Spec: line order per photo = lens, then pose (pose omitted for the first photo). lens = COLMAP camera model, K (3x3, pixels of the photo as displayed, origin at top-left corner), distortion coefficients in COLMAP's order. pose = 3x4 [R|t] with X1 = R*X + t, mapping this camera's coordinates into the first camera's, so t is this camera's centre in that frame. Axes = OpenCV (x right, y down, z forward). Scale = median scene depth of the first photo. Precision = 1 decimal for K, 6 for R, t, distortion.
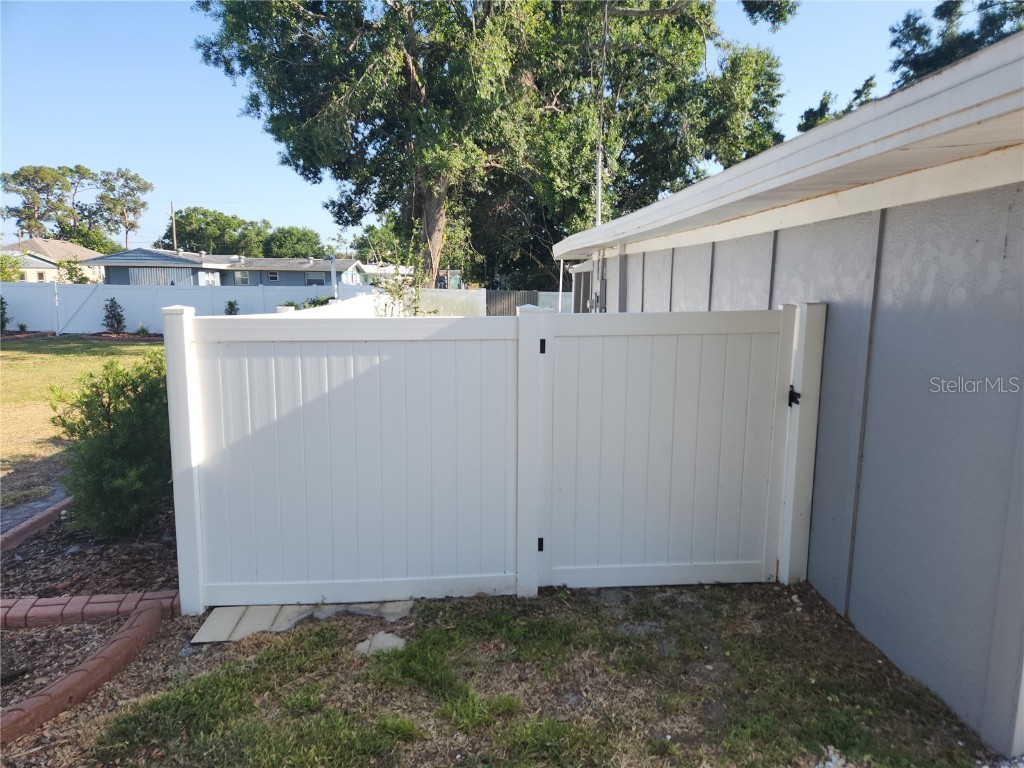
lens RADIAL K [[691.3, 0, 512.0], [0, 691.3, 384.0], [0, 0, 1]] dist [0.083774, -0.061670]
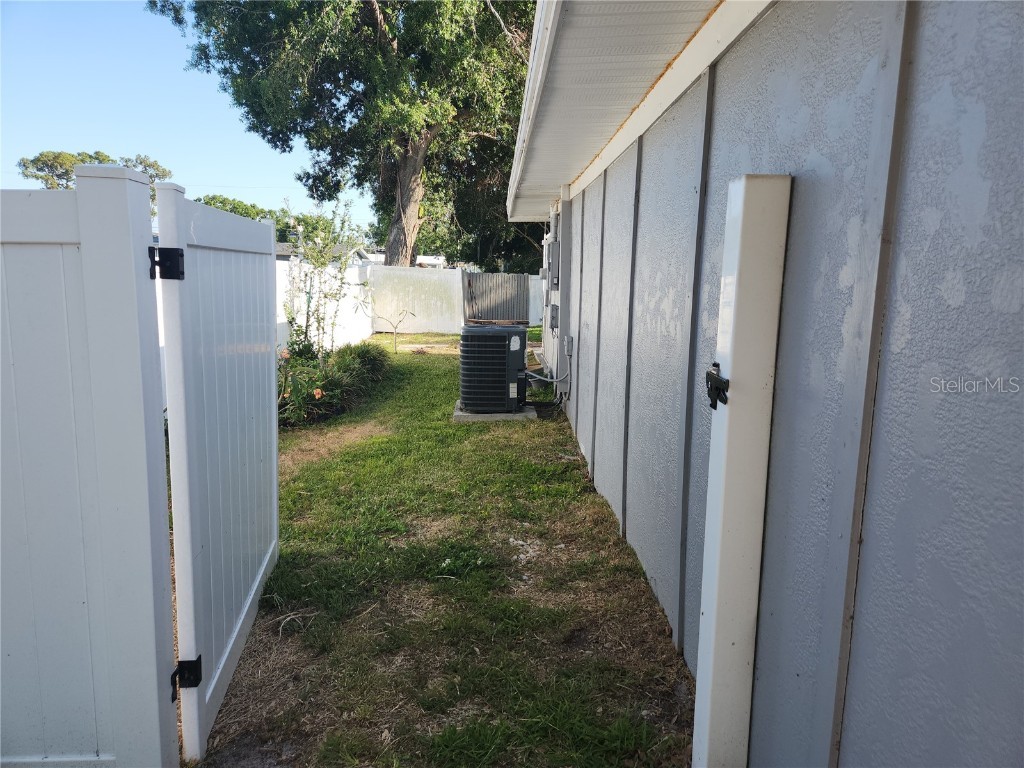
lens RADIAL K [[691.3, 0, 512.0], [0, 691.3, 384.0], [0, 0, 1]] dist [0.083774, -0.061670]
pose [[0.999362, 0.017259, -0.031279, 0.046914], [-0.016991, 0.999817, 0.008805, 0.002336], [0.031425, -0.008268, 0.999472, 0.089575]]
